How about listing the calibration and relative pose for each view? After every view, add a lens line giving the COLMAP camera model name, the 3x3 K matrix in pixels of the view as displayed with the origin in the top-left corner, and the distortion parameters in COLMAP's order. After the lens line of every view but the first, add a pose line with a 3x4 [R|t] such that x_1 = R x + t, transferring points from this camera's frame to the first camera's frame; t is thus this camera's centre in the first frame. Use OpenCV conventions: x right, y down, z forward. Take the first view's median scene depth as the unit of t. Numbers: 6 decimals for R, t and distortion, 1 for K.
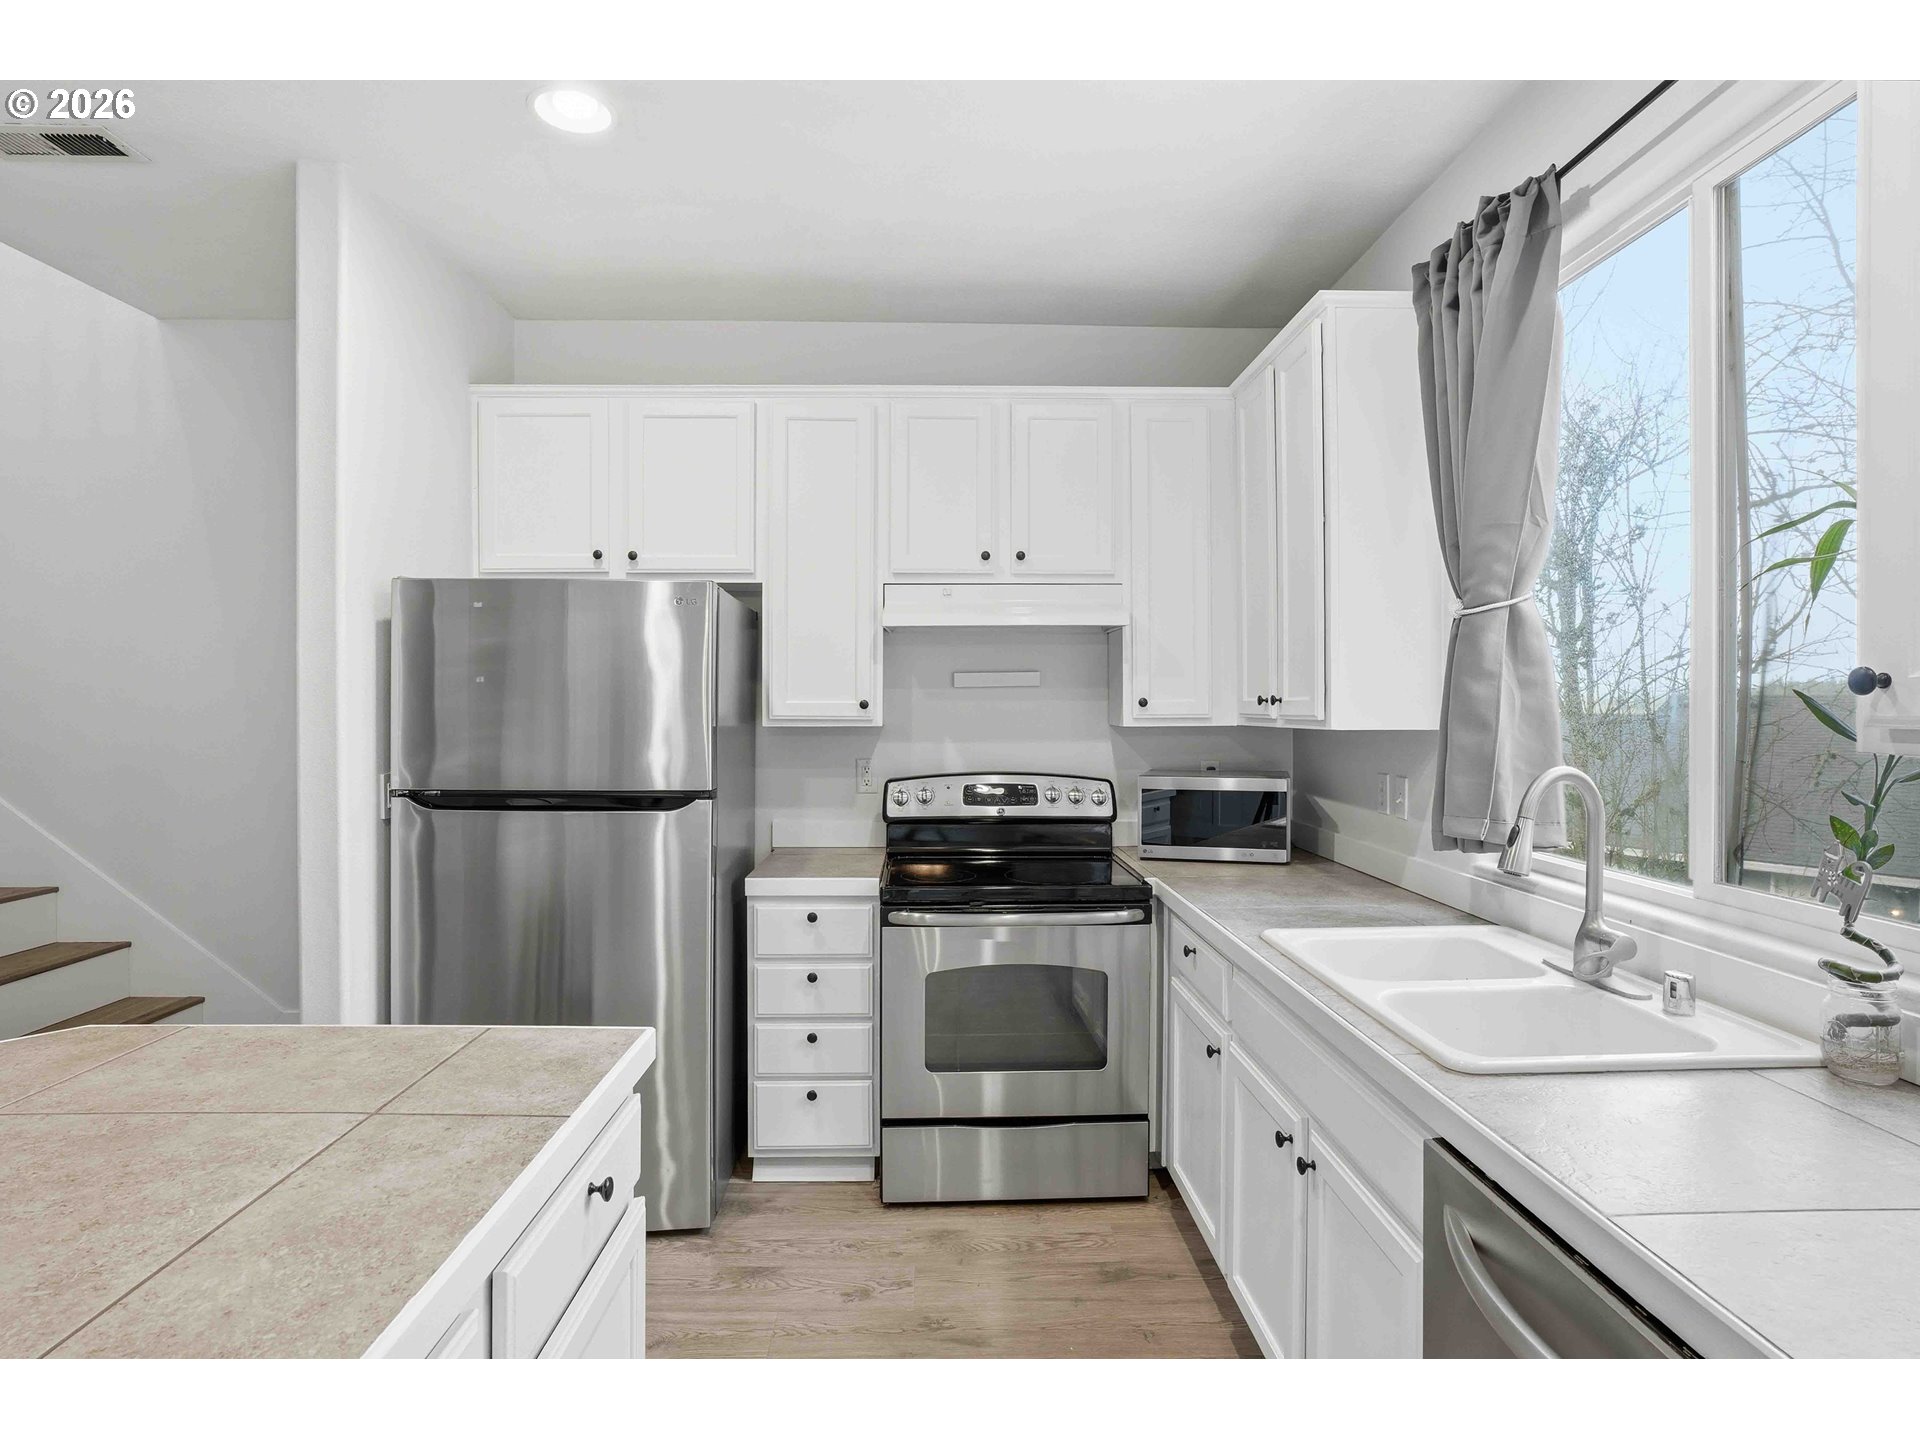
lens RADIAL K [[994.8, 0, 960.0], [0, 994.8, 720.0], [0, 0, 1]] dist [-0.088197, 0.045564]
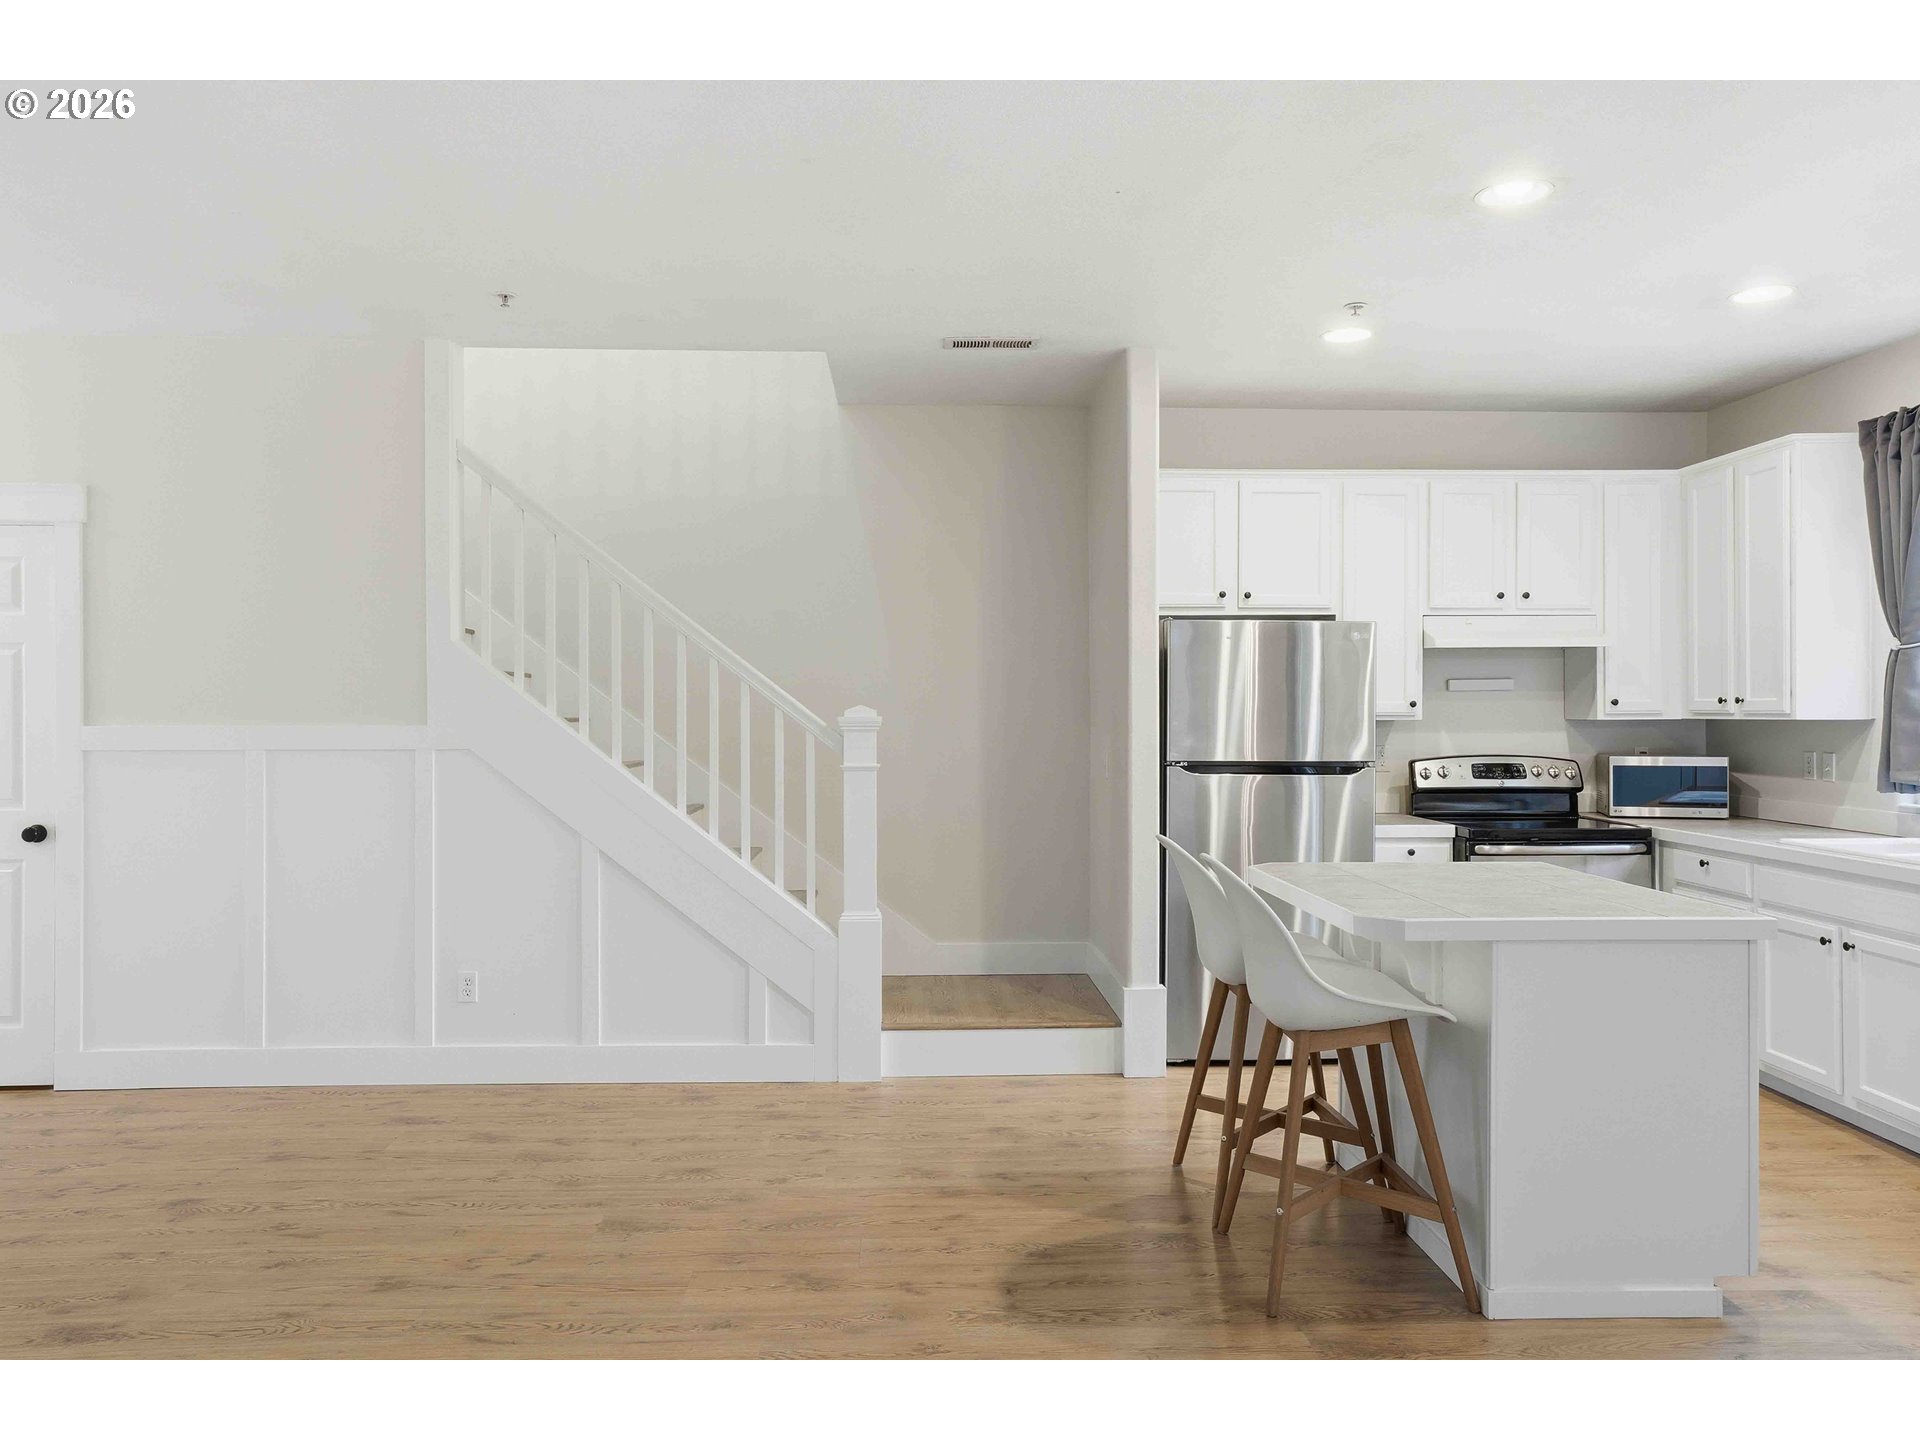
lens RADIAL K [[1349.3, 0, 964.7], [0, 1349.3, 713.8], [0, 0, 1]] dist [0.005269, 0.009697]
pose [[0.999860, -0.001714, 0.016653, -0.758095], [0.001868, 0.999956, -0.009239, 0.014246], [-0.016636, 0.009269, 0.999819, -0.867229]]
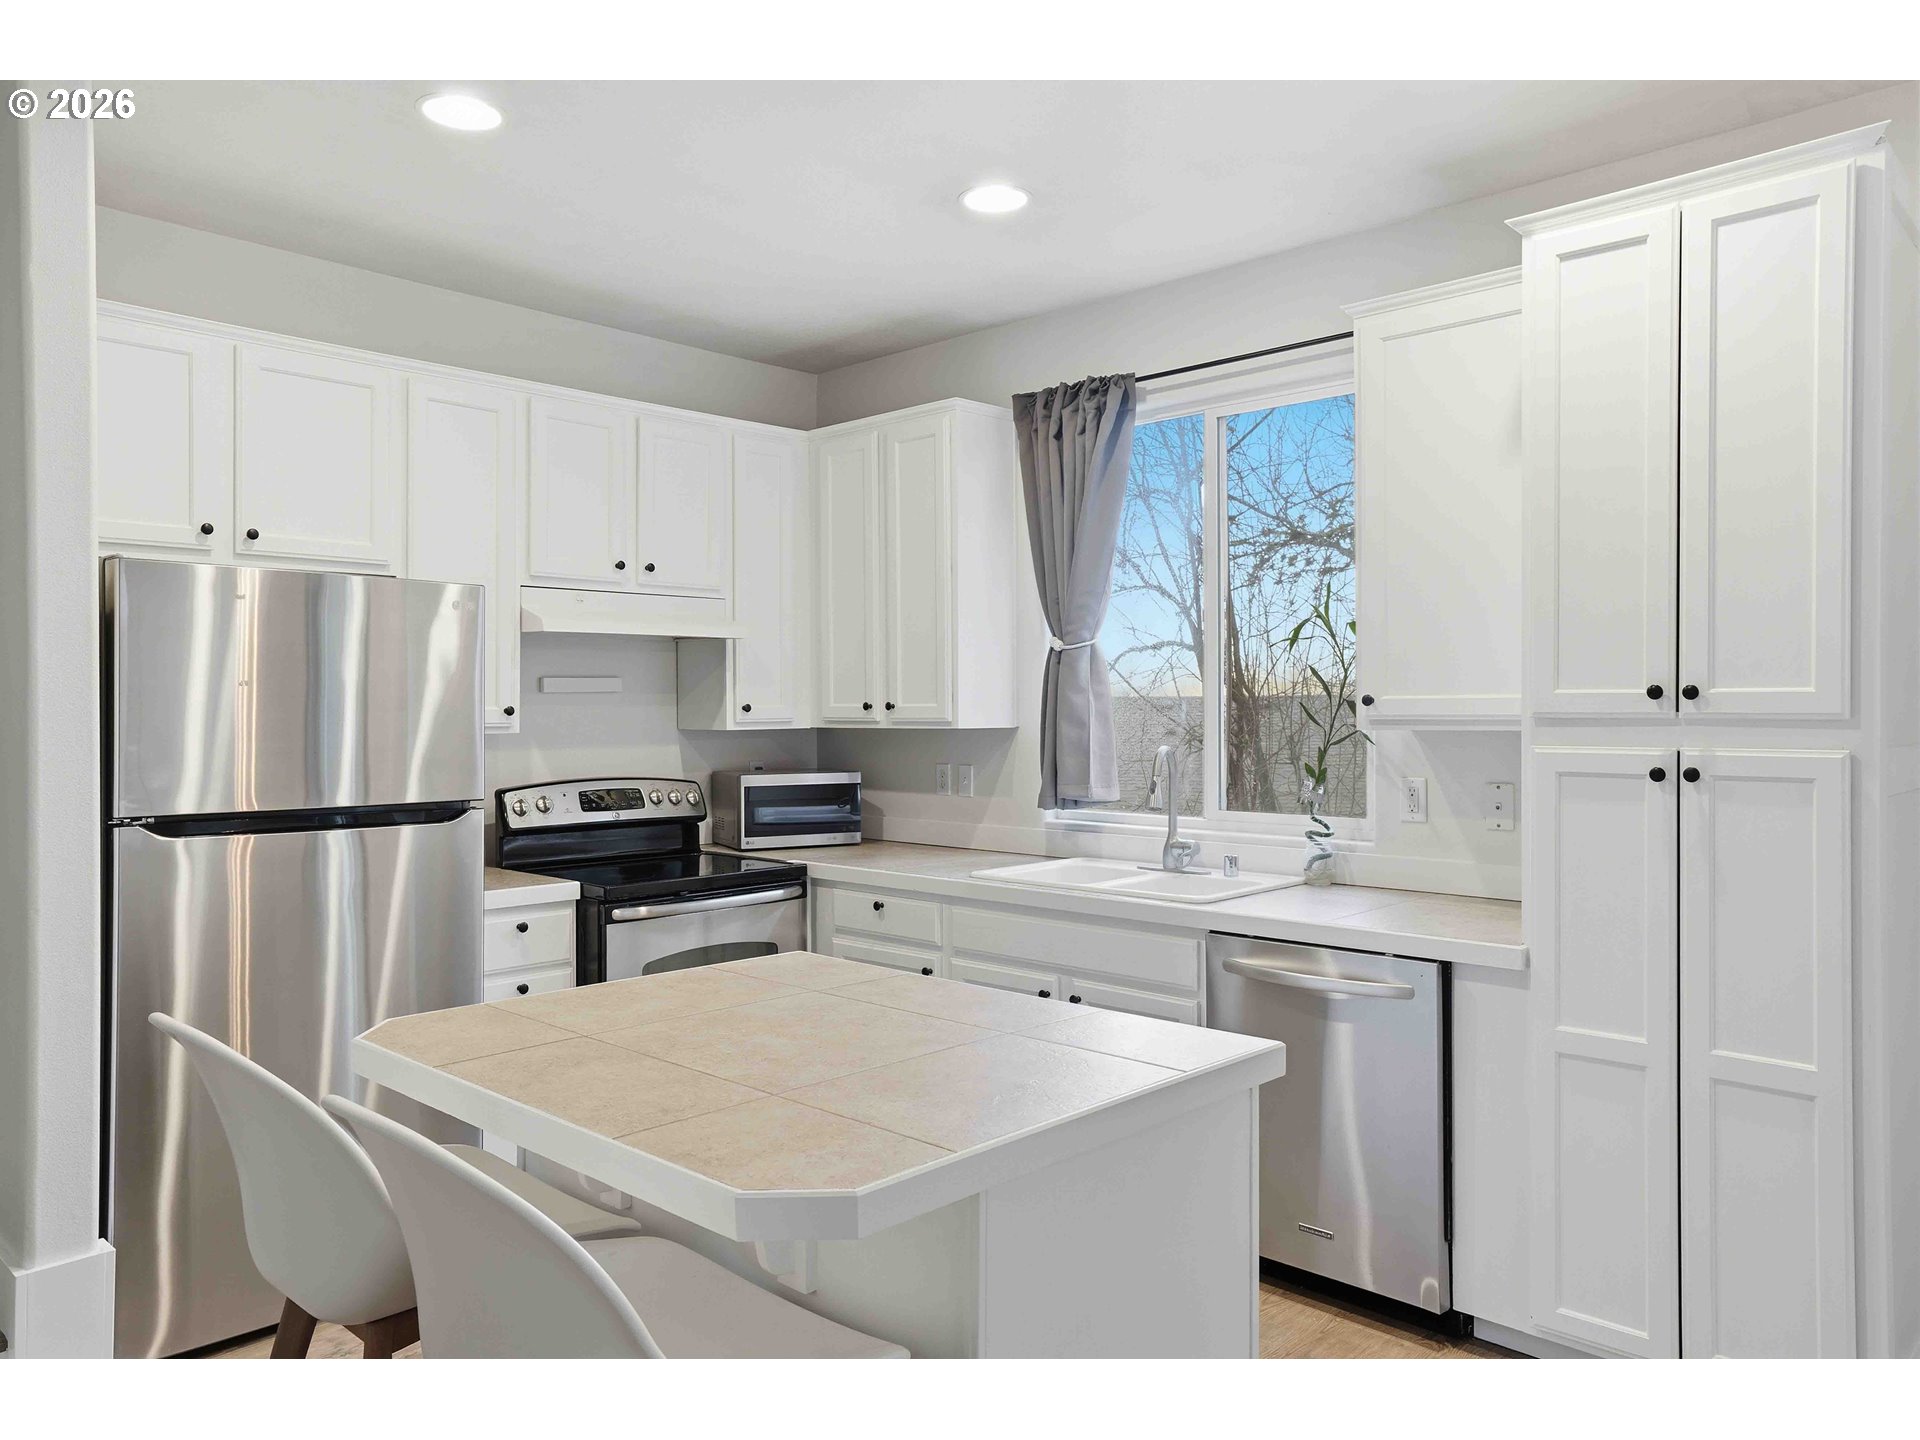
lens RADIAL K [[1349.3, 0, 964.7], [0, 1349.3, 713.8], [0, 0, 1]] dist [0.005269, 0.009697]
pose [[0.711190, -0.005013, 0.702982, -0.712611], [0.012106, 0.999914, -0.005117, -0.000731], [-0.702896, 0.012150, 0.711189, -0.243729]]
